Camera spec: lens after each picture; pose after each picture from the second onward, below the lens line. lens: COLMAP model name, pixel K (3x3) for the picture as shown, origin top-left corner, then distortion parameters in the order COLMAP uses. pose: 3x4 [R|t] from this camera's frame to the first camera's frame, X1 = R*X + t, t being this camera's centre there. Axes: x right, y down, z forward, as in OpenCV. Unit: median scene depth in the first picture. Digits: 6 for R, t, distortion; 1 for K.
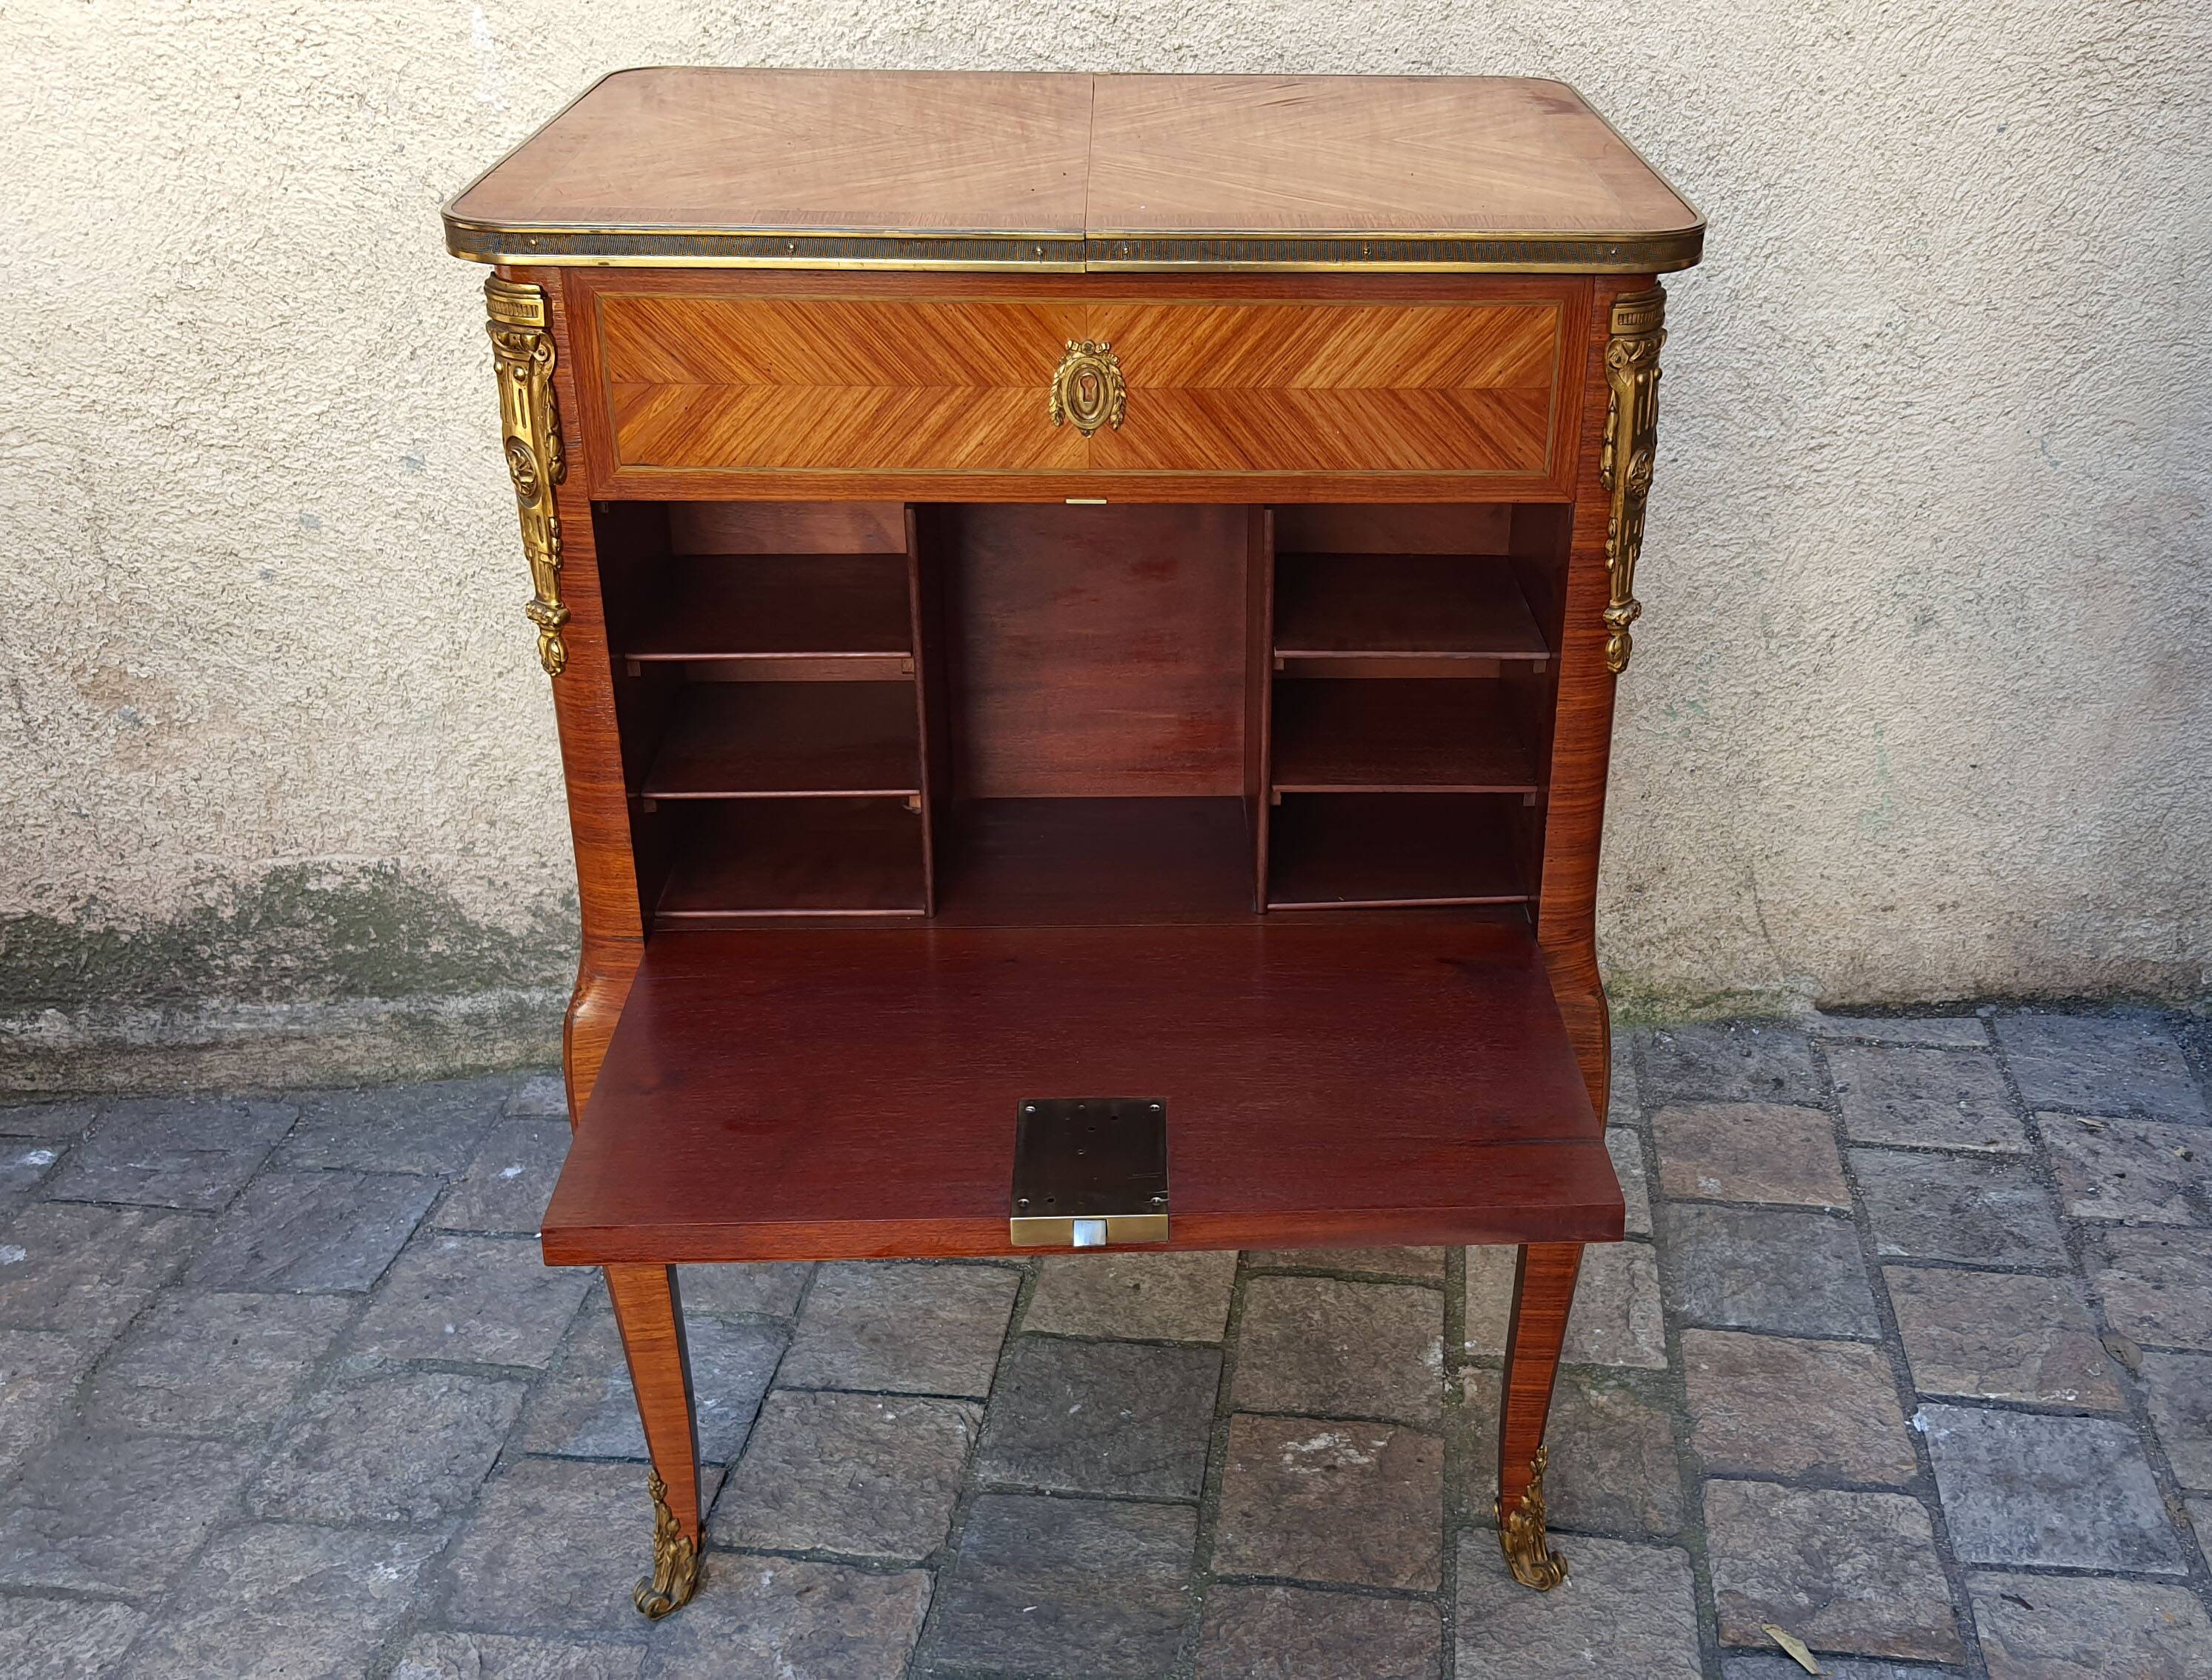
lens RADIAL K [[2329.7, 0, 1258.7], [0, 2329.7, 849.7], [0, 0, 1]] dist [0.135880, -0.317370]
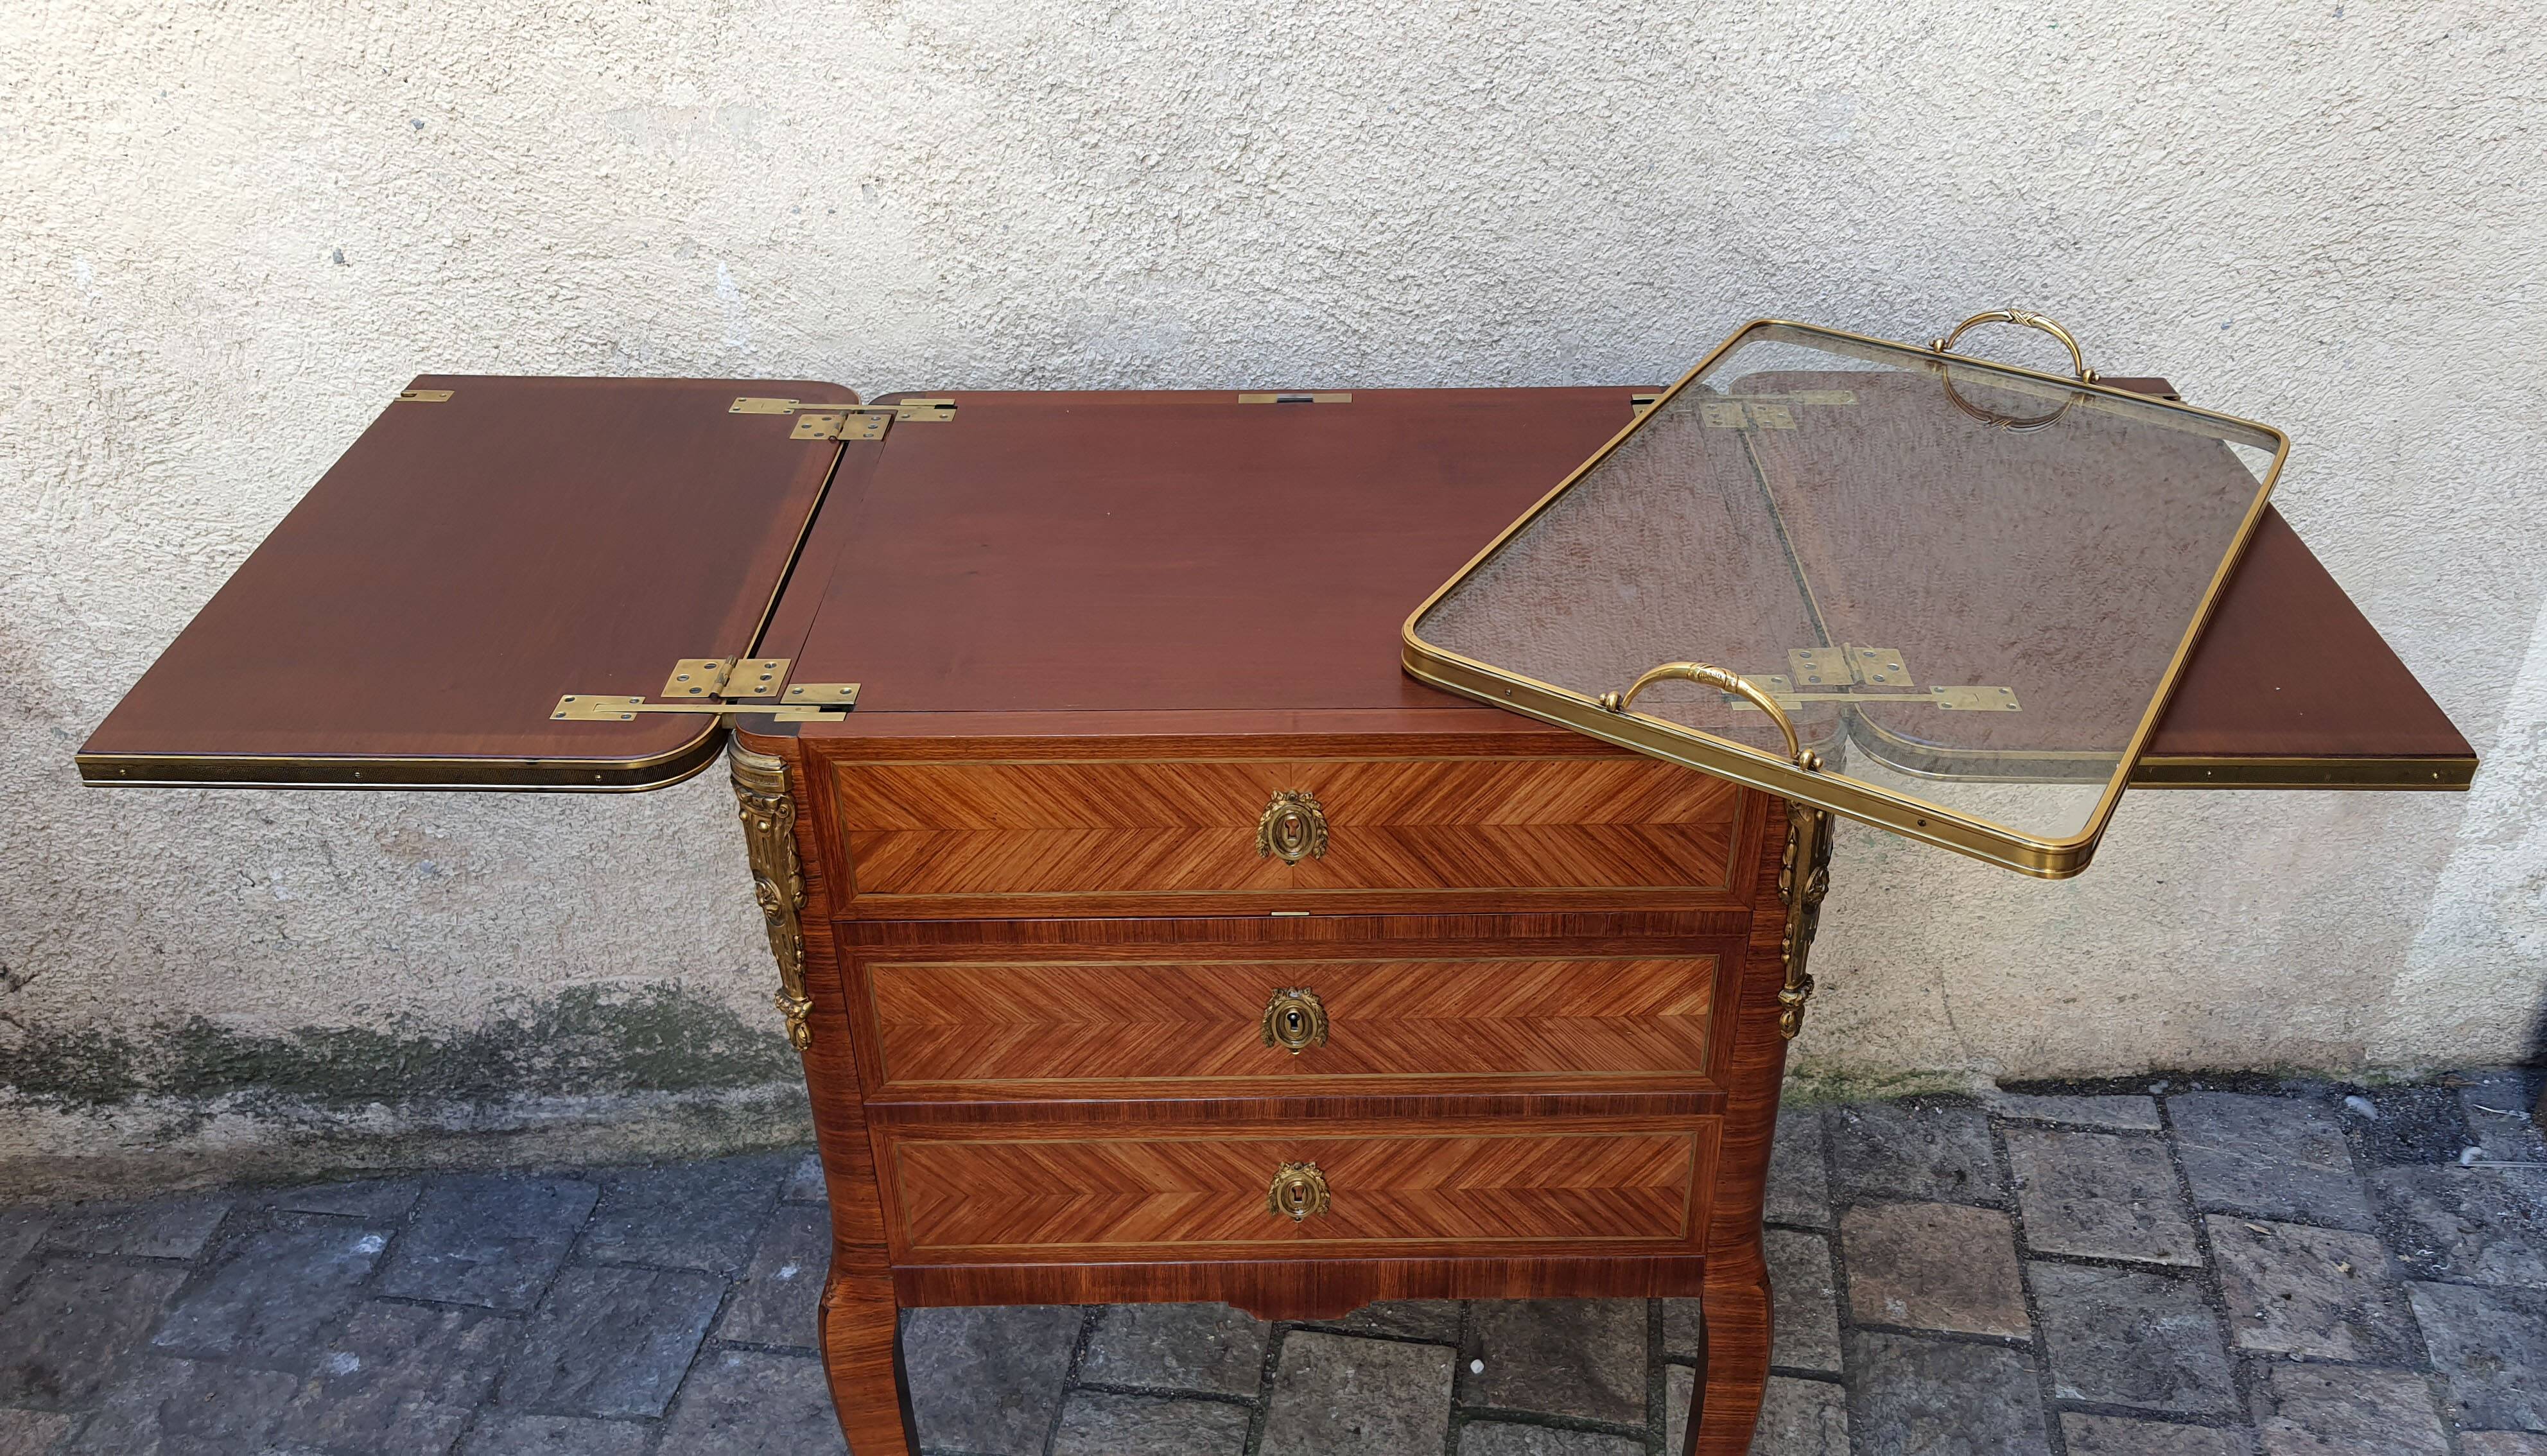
lens RADIAL K [[2029.6, 0, 1343.1], [0, 2029.6, 712.7], [0, 0, 1]] dist [0.110149, -0.237093]
pose [[0.998576, 0.008208, -0.052720, -0.011666], [-0.002302, 0.993804, 0.111120, -0.243951], [0.053306, -0.110841, 0.992408, 0.101189]]
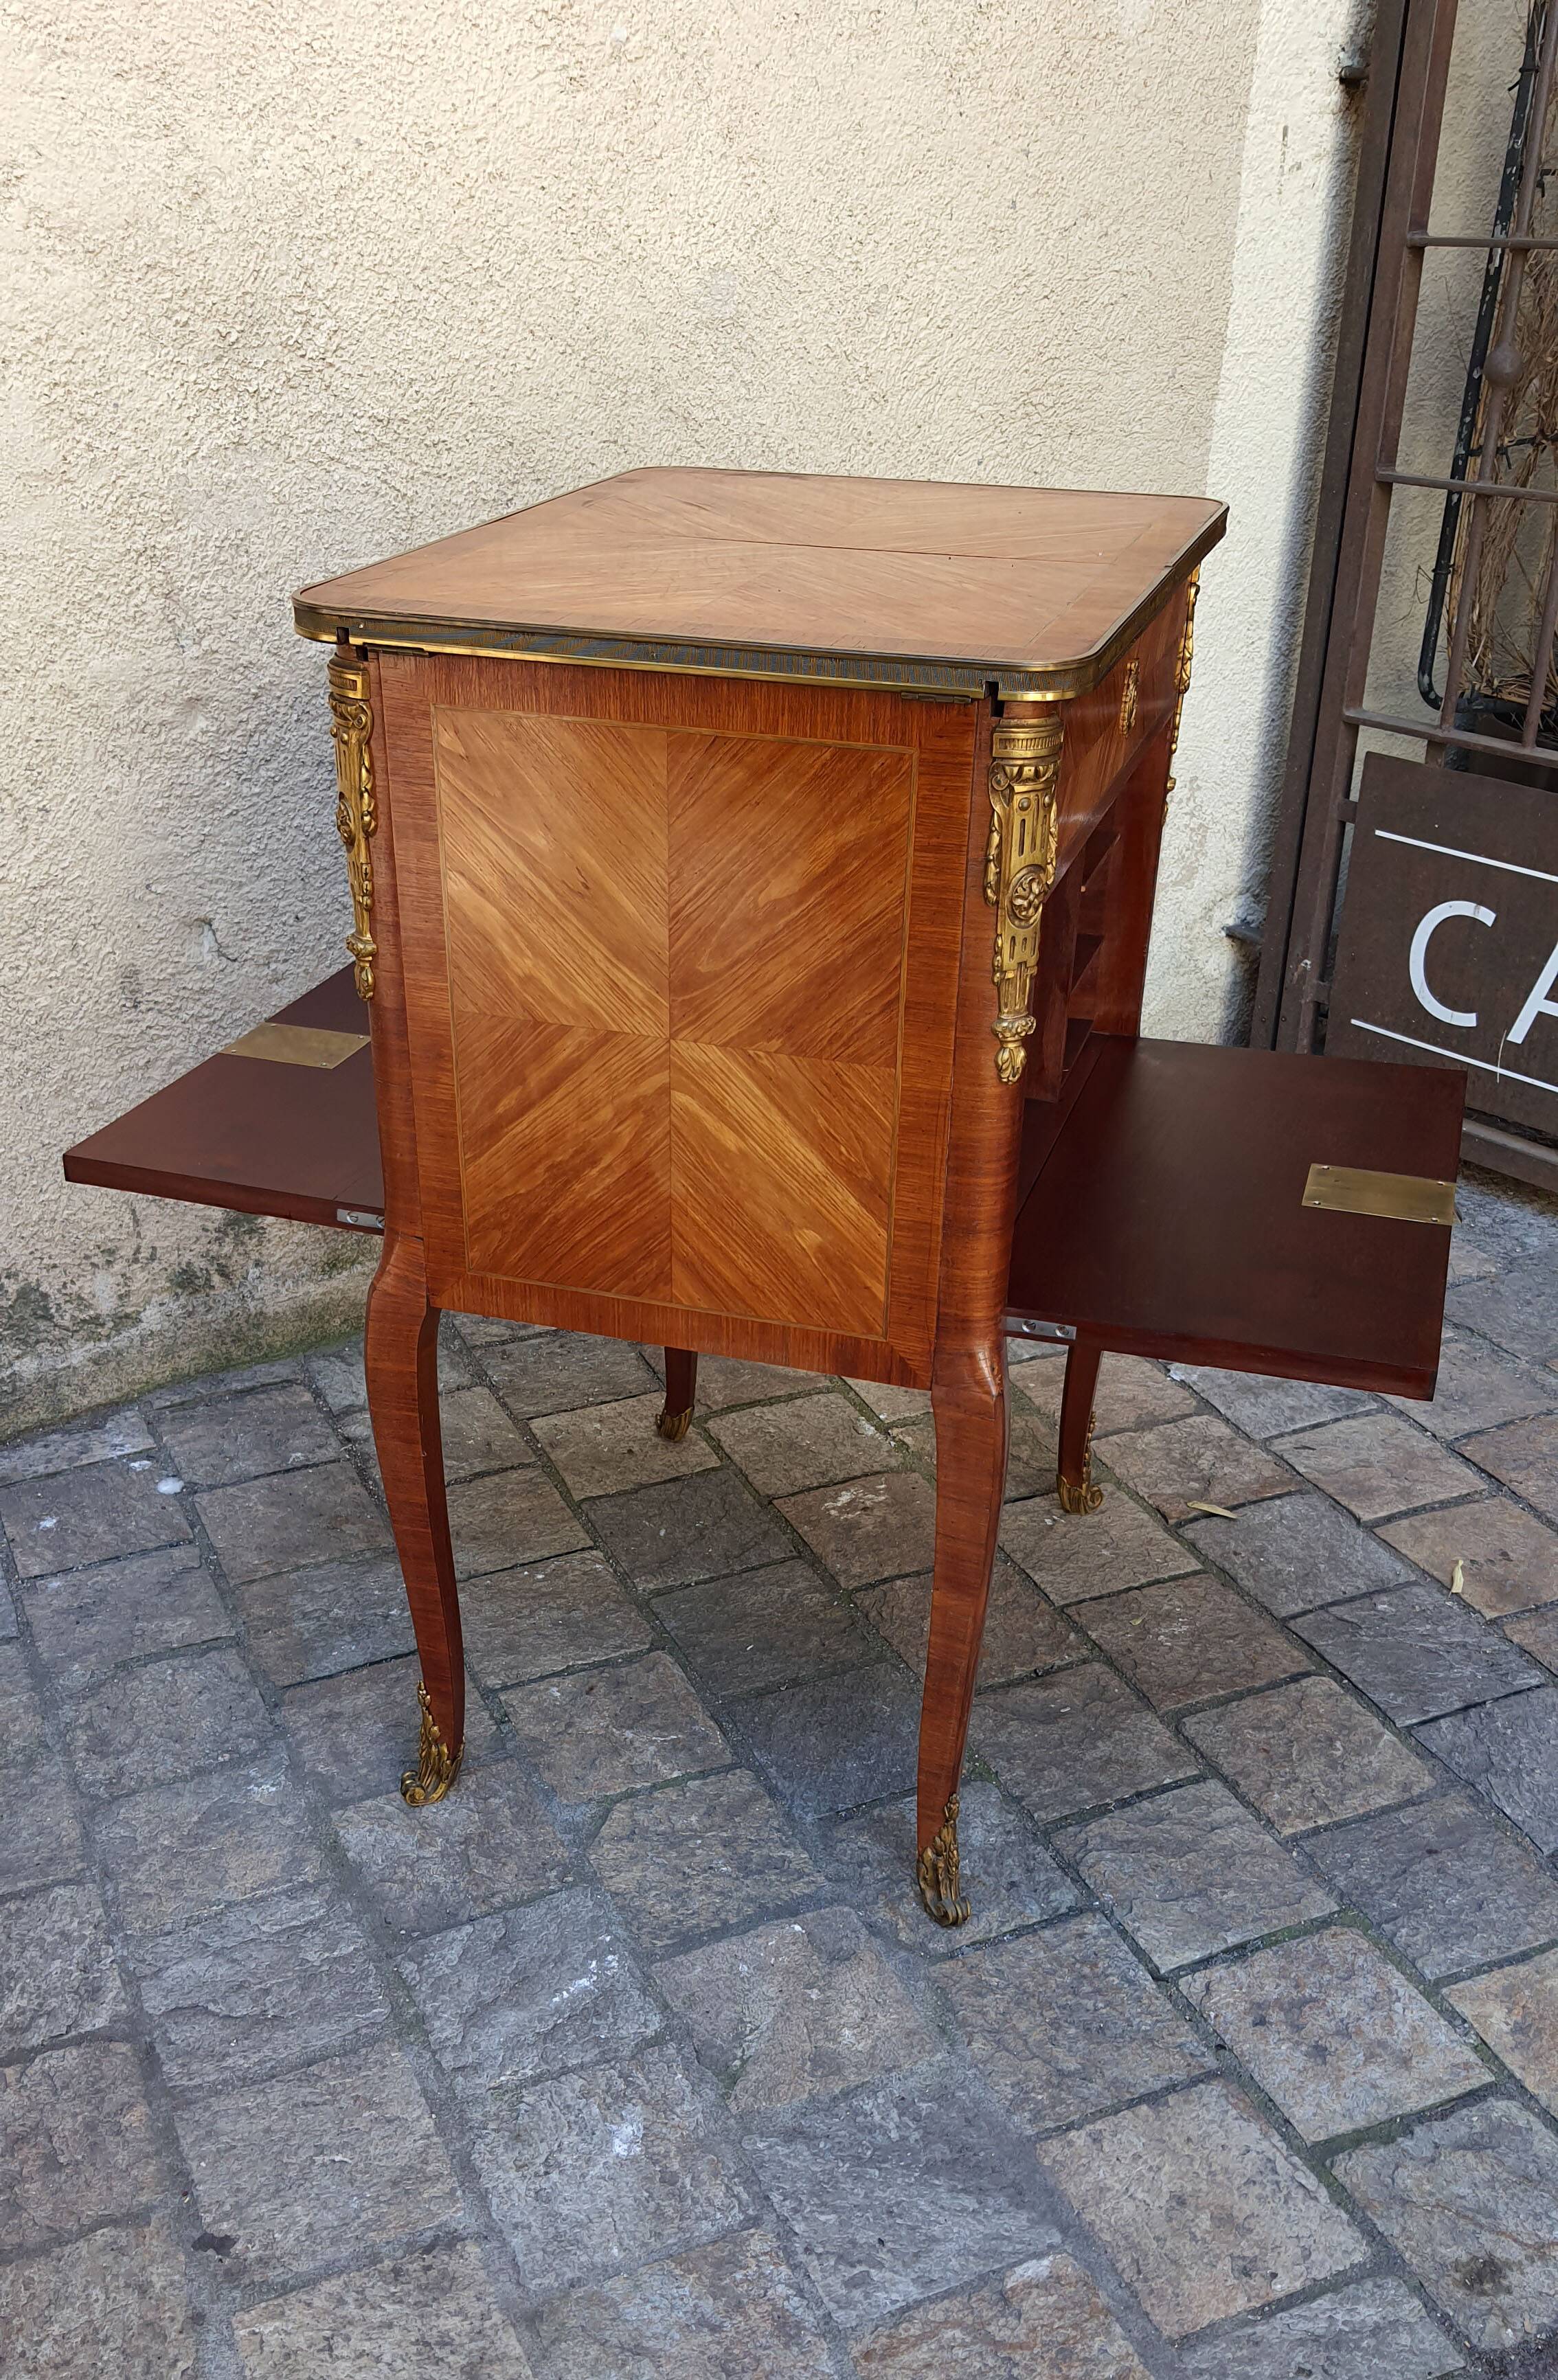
lens RADIAL K [[2160.8, 0, 756.7], [0, 2160.8, 1386.6], [0, 0, 1]] dist [0.101675, -0.182882]
pose [[0.869677, -0.256746, 0.421596, -0.473708], [0.227641, 0.966450, 0.118972, 0.029556], [-0.437997, -0.007495, 0.898945, -0.080570]]
